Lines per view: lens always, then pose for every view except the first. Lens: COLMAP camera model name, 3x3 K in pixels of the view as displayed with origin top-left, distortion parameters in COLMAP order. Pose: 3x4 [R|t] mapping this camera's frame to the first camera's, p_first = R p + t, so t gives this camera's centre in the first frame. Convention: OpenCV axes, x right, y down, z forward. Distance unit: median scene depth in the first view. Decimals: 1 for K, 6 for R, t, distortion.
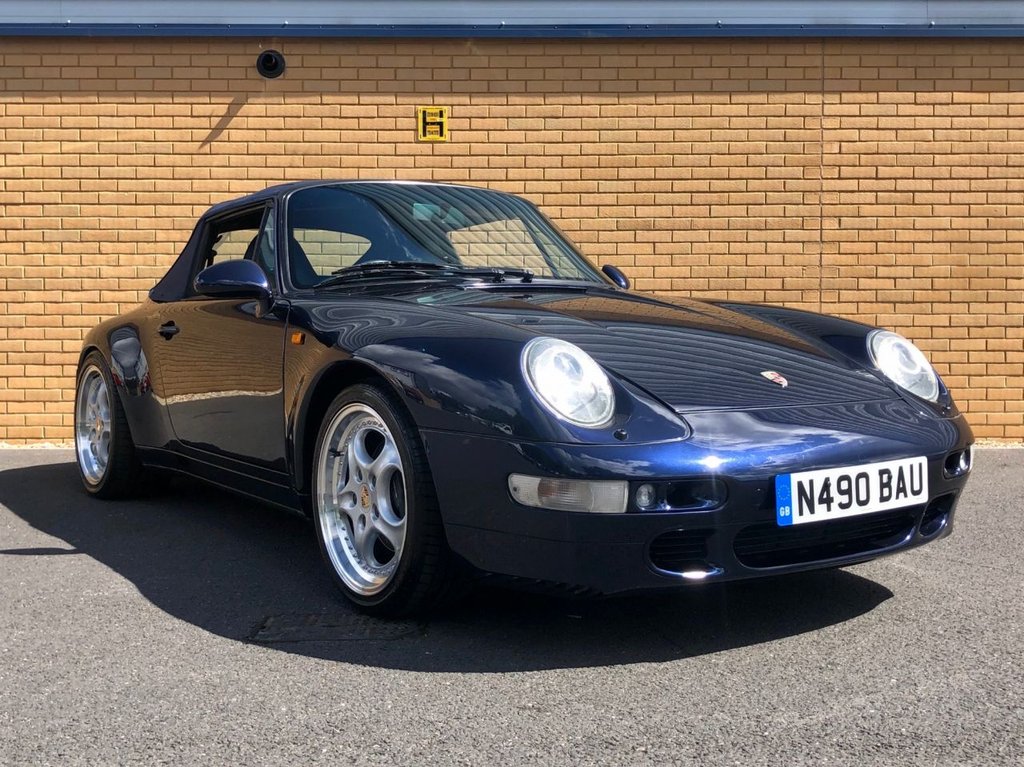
lens RADIAL K [[1052.6, 0, 478.9], [0, 1052.6, 335.8], [0, 0, 1]] dist [0.012981, 0.000000]
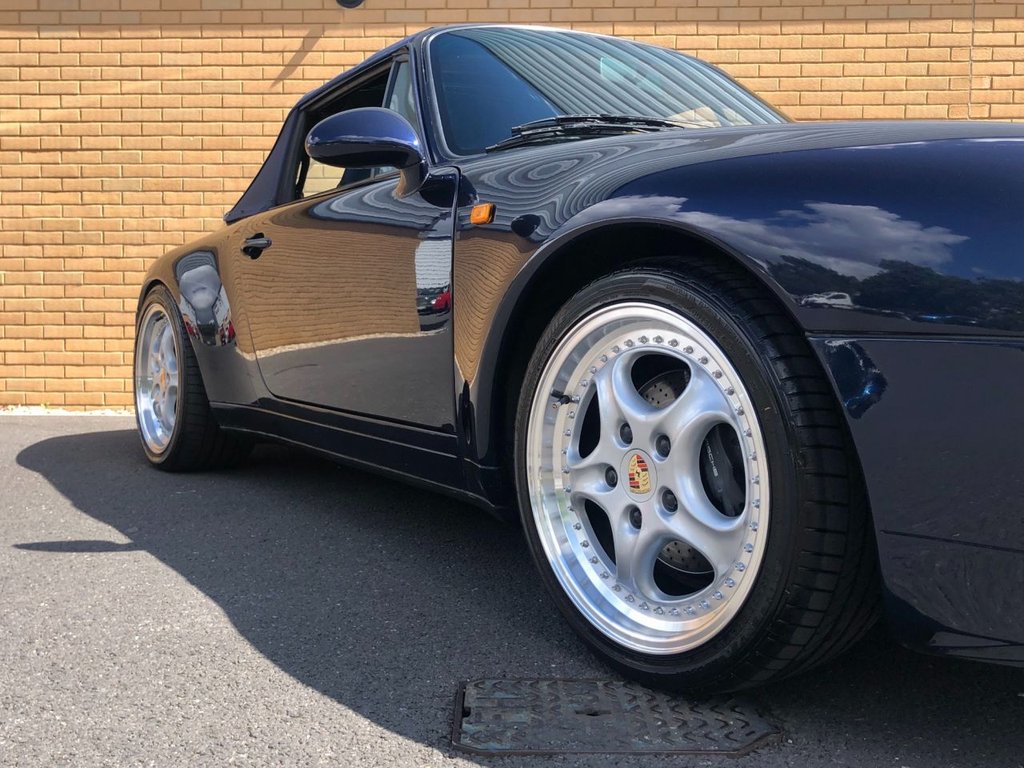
lens RADIAL K [[1052.6, 0, 496.9], [0, 1052.6, 339.7], [0, 0, 1]] dist [0.012981, 0.000000]
pose [[0.999229, 0.004647, -0.038984, -0.086562], [-0.003642, 0.999660, 0.025806, 0.037243], [0.039091, -0.025644, 0.998907, 0.239864]]
